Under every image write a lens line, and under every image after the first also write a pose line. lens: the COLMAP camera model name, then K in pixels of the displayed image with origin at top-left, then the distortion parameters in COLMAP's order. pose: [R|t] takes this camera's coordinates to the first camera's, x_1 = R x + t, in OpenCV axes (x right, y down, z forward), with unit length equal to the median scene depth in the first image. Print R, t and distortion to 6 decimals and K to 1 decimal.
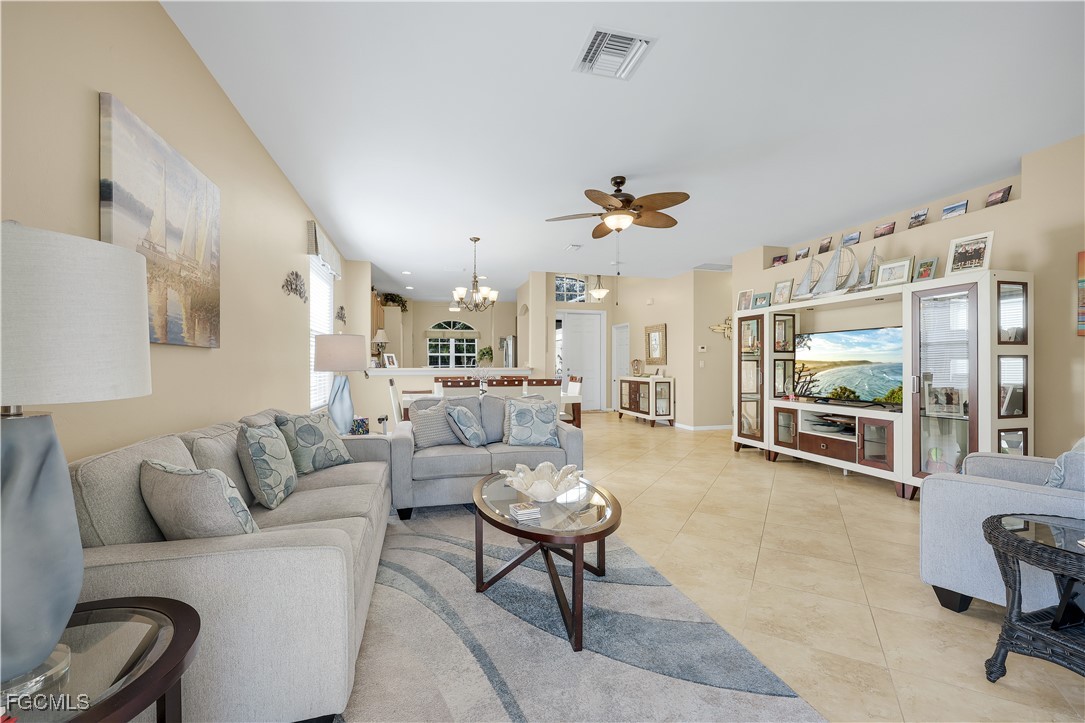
lens RADIAL K [[443.5, 0, 538.7], [0, 443.5, 364.0], [0, 0, 1]] dist [0.000360, 0.000017]
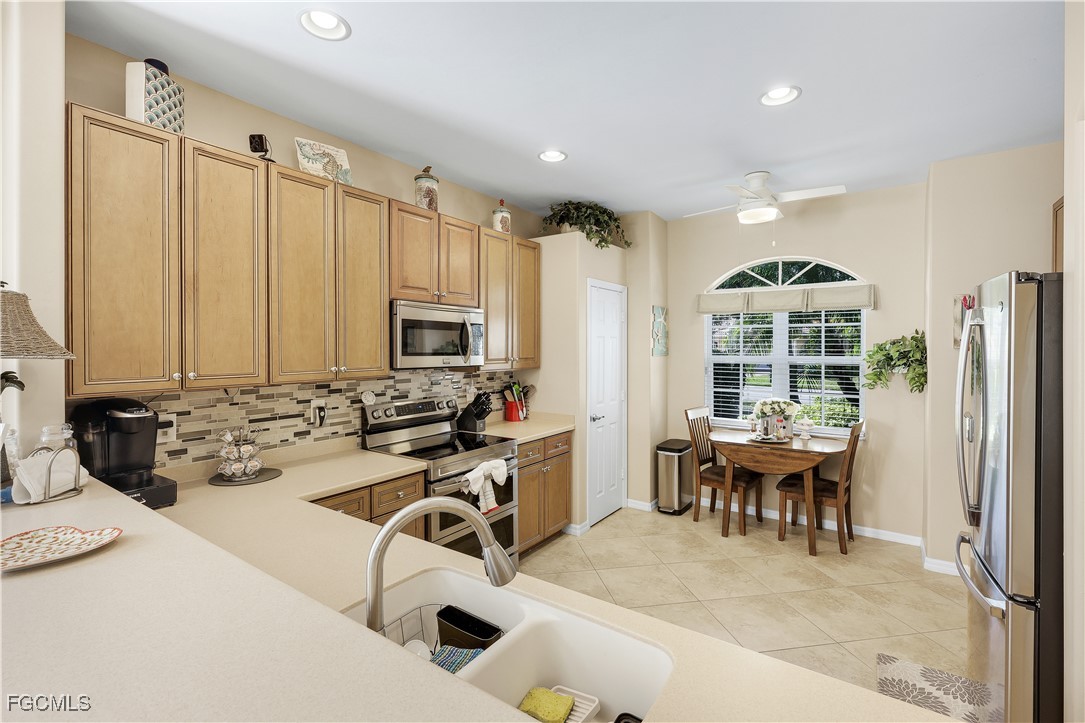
lens RADIAL K [[476.2, 0, 544.9], [0, 476.2, 358.6], [0, 0, 1]] dist [0.002235, 0.000296]
pose [[0.649819, 0.019554, -0.759837, -0.069485], [-0.000022, 0.999670, 0.025708, -0.065837], [0.760089, -0.016689, 0.649605, 1.306594]]
